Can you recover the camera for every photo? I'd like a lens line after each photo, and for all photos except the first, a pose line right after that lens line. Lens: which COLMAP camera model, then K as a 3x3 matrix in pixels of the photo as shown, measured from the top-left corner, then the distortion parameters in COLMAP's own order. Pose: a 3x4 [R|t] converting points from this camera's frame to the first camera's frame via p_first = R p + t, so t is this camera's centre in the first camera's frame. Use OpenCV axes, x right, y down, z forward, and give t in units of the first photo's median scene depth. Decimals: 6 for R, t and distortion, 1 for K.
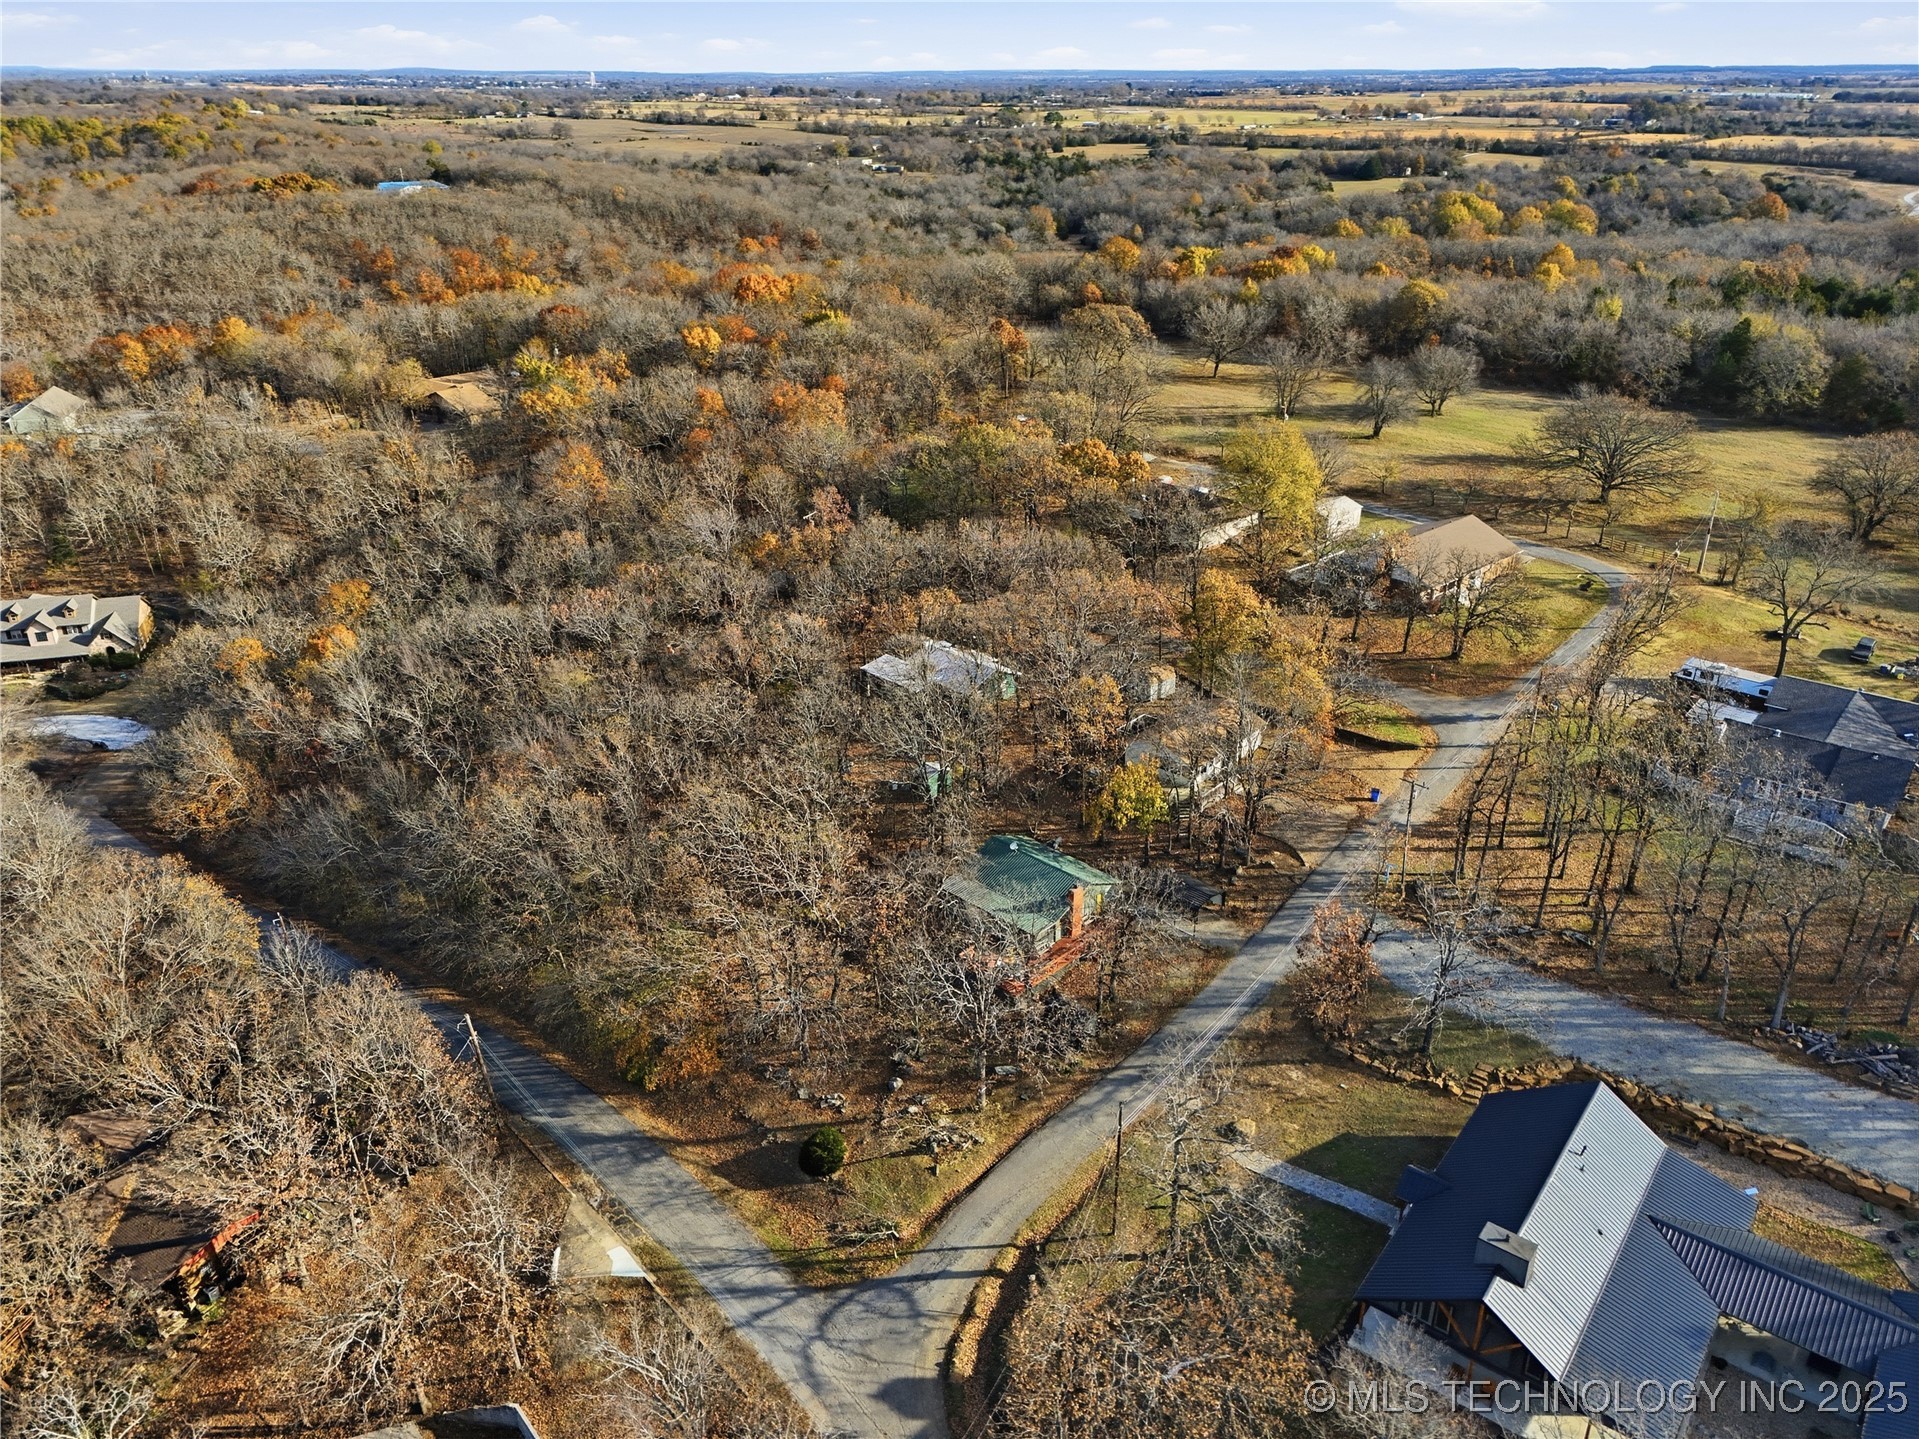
lens RADIAL K [[1412.2, 0, 954.7], [0, 1412.2, 730.3], [0, 0, 1]] dist [0.075048, -0.059658]
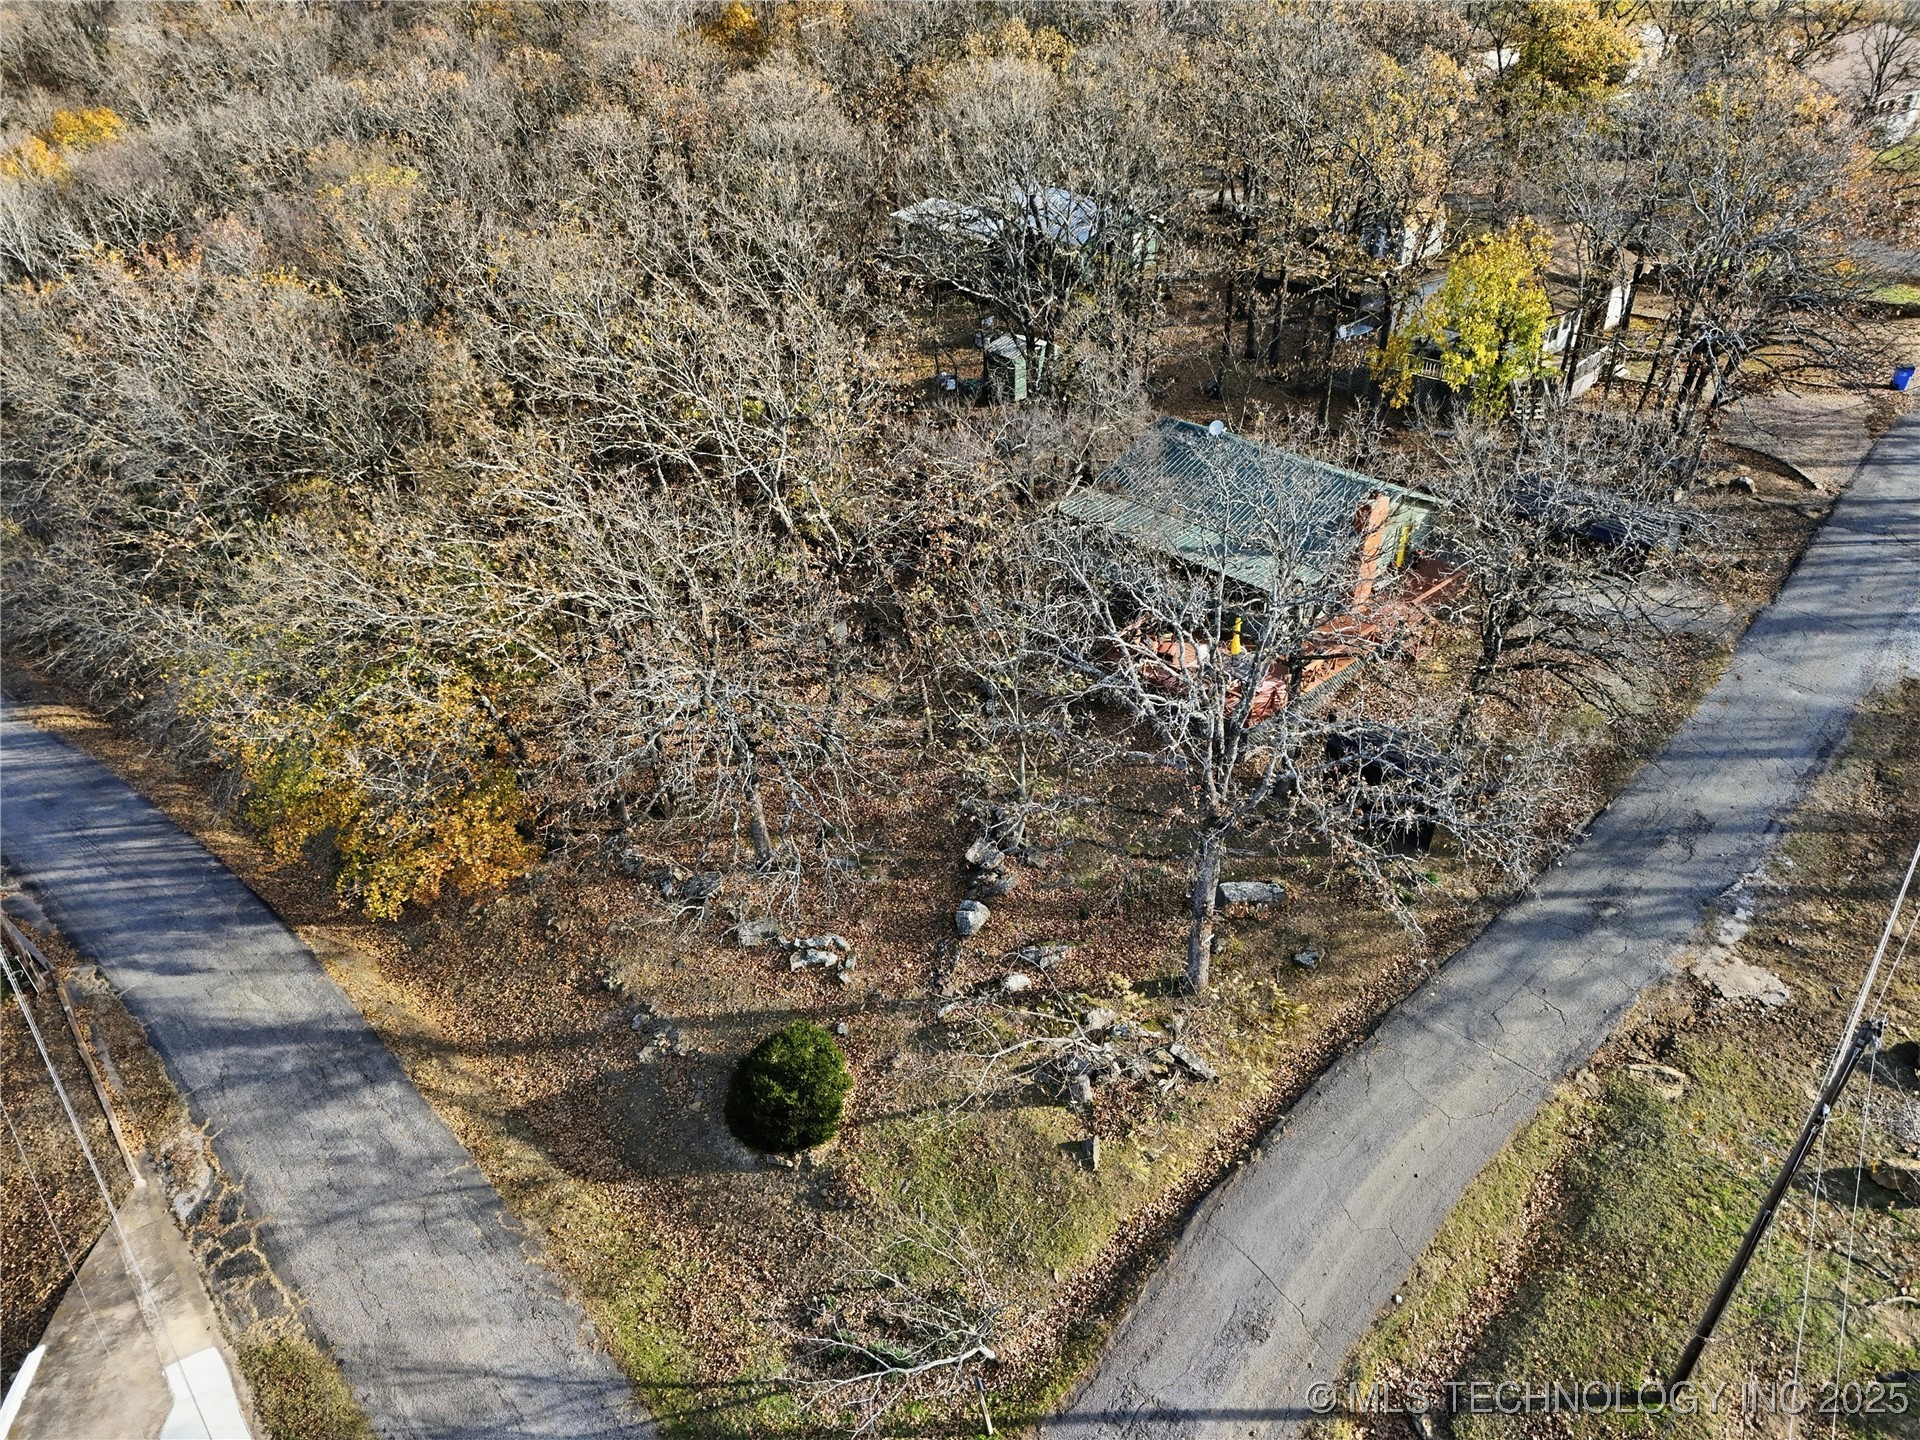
lens RADIAL K [[1413.0, 0, 969.6], [0, 1413.0, 715.5], [0, 0, 1]] dist [0.075048, -0.059658]
pose [[0.999755, 0.021468, -0.005358, -0.042565], [-0.020712, 0.993186, 0.114680, 0.147355], [0.007783, -0.114541, 0.993388, 0.613002]]
